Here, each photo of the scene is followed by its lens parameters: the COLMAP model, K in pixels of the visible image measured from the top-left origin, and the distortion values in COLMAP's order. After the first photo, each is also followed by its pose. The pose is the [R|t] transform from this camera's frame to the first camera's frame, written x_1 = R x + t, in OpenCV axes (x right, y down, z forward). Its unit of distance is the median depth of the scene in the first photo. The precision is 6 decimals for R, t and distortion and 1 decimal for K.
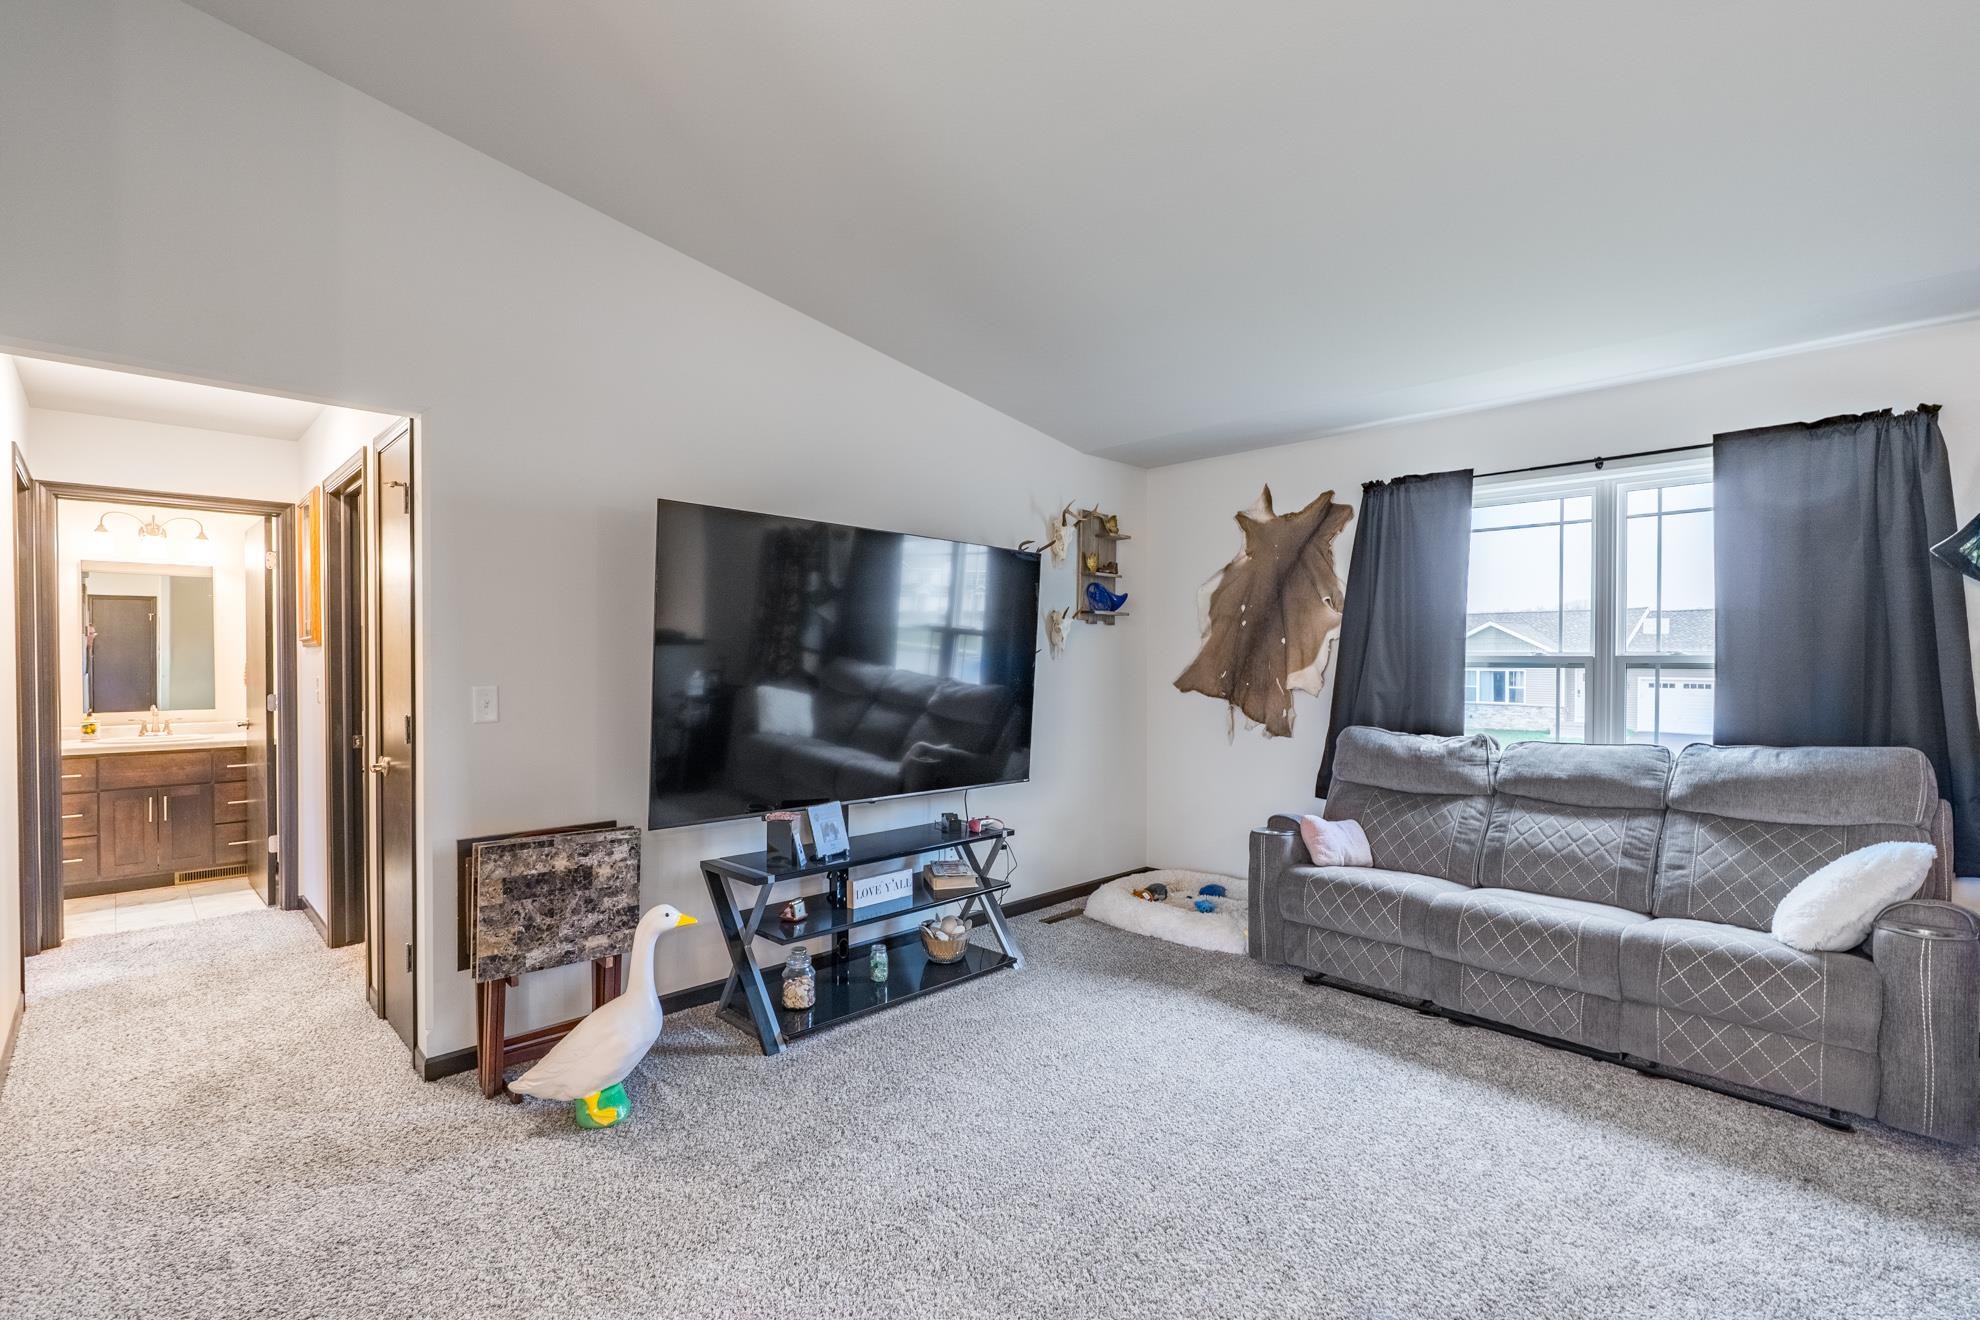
lens RADIAL K [[918.0, 0, 988.9], [0, 918.0, 667.6], [0, 0, 1]] dist [-0.009396, 0.002971]
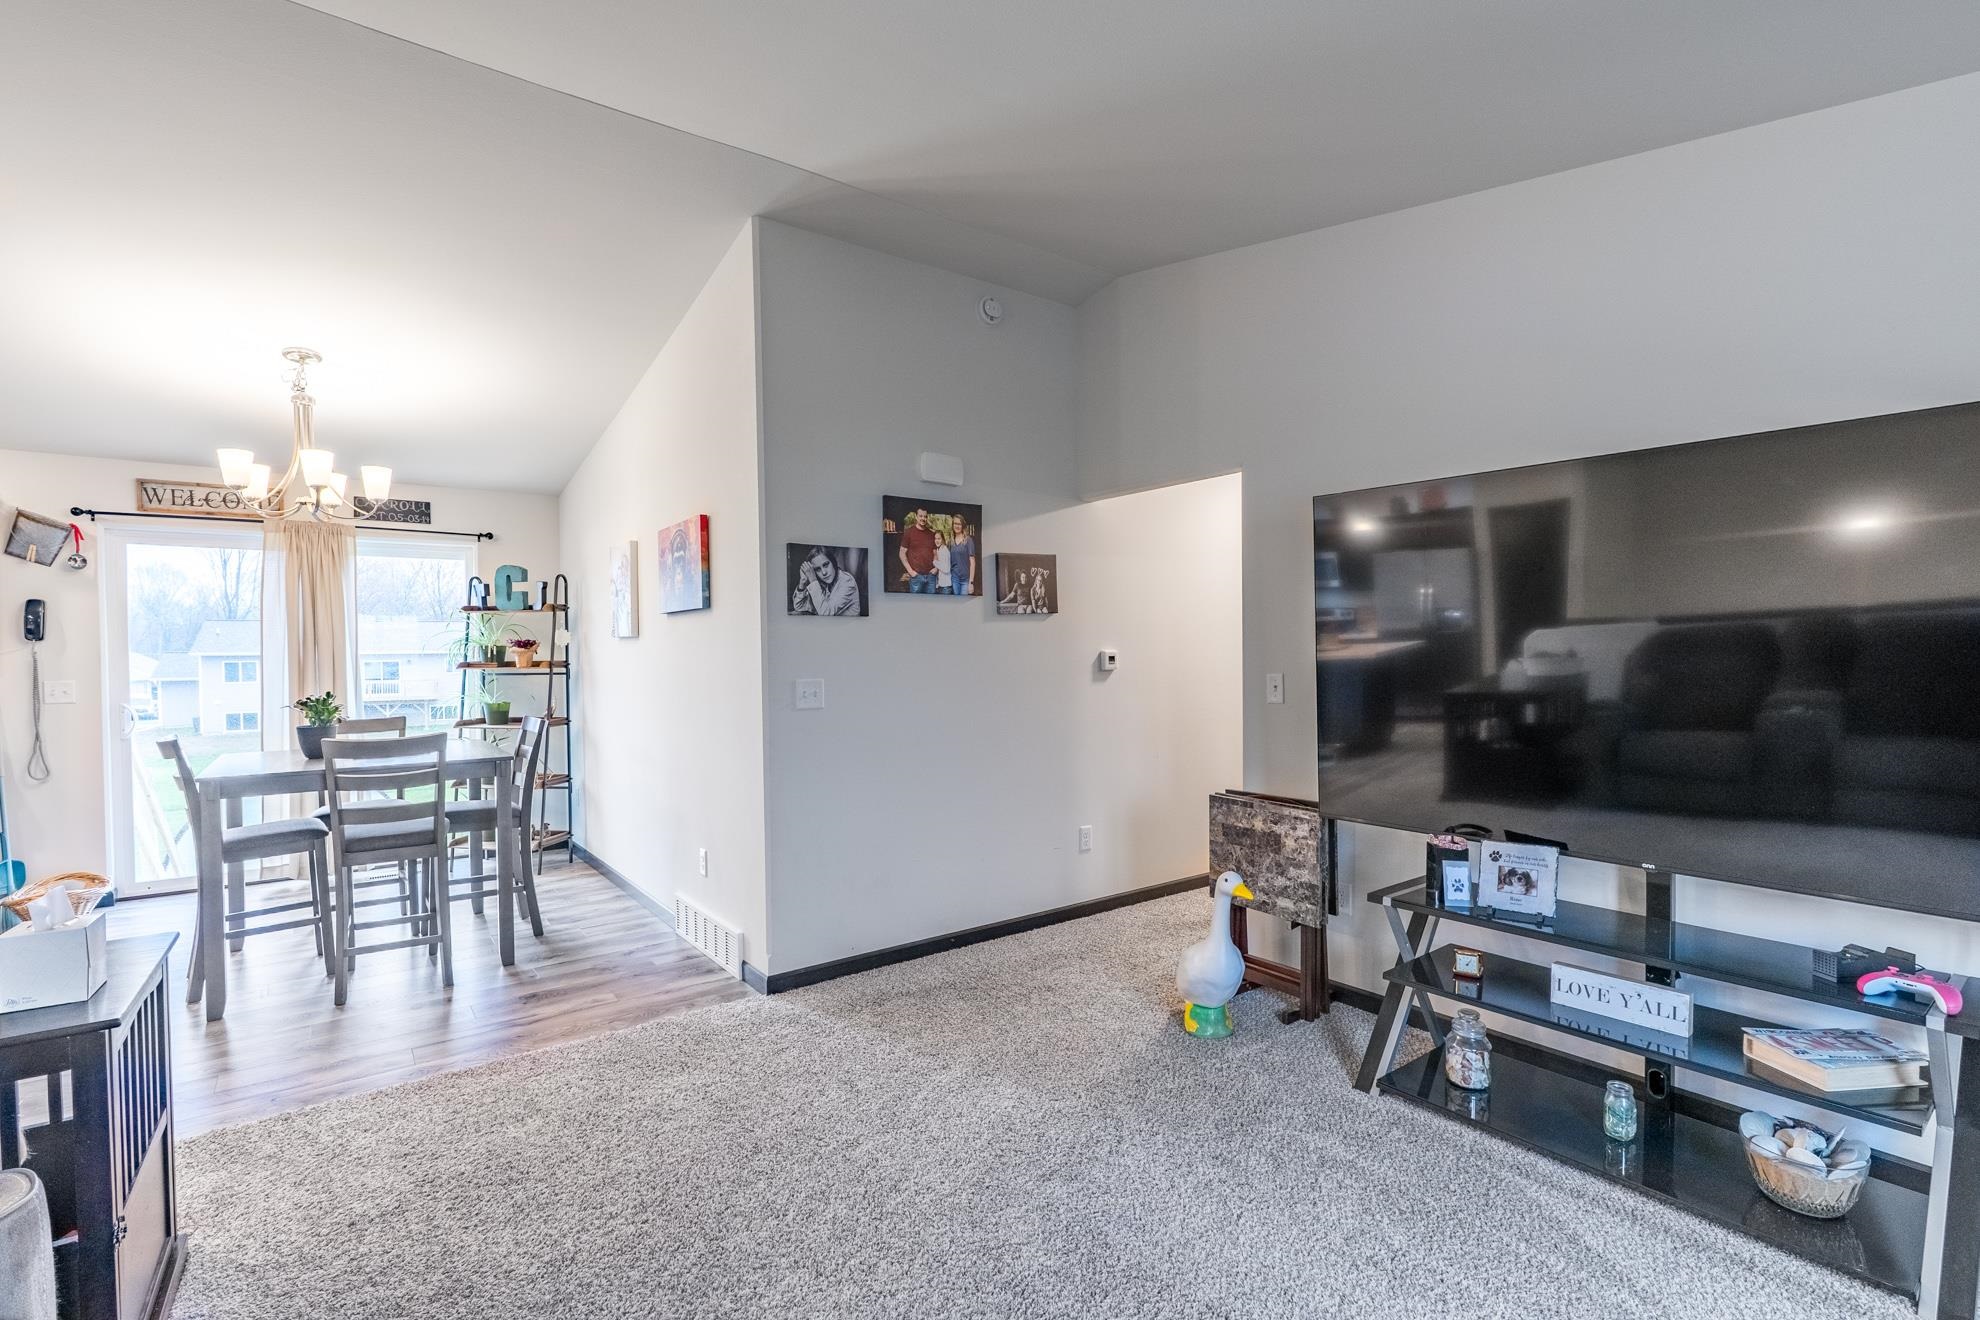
lens RADIAL K [[918.0, 0, 990.1], [0, 918.0, 663.1], [0, 0, 1]] dist [-0.009396, 0.002971]
pose [[-0.150550, 0.007033, -0.988577, 0.558399], [0.000251, 0.999975, 0.007076, -0.002734], [0.988602, 0.000818, -0.150548, 0.615810]]
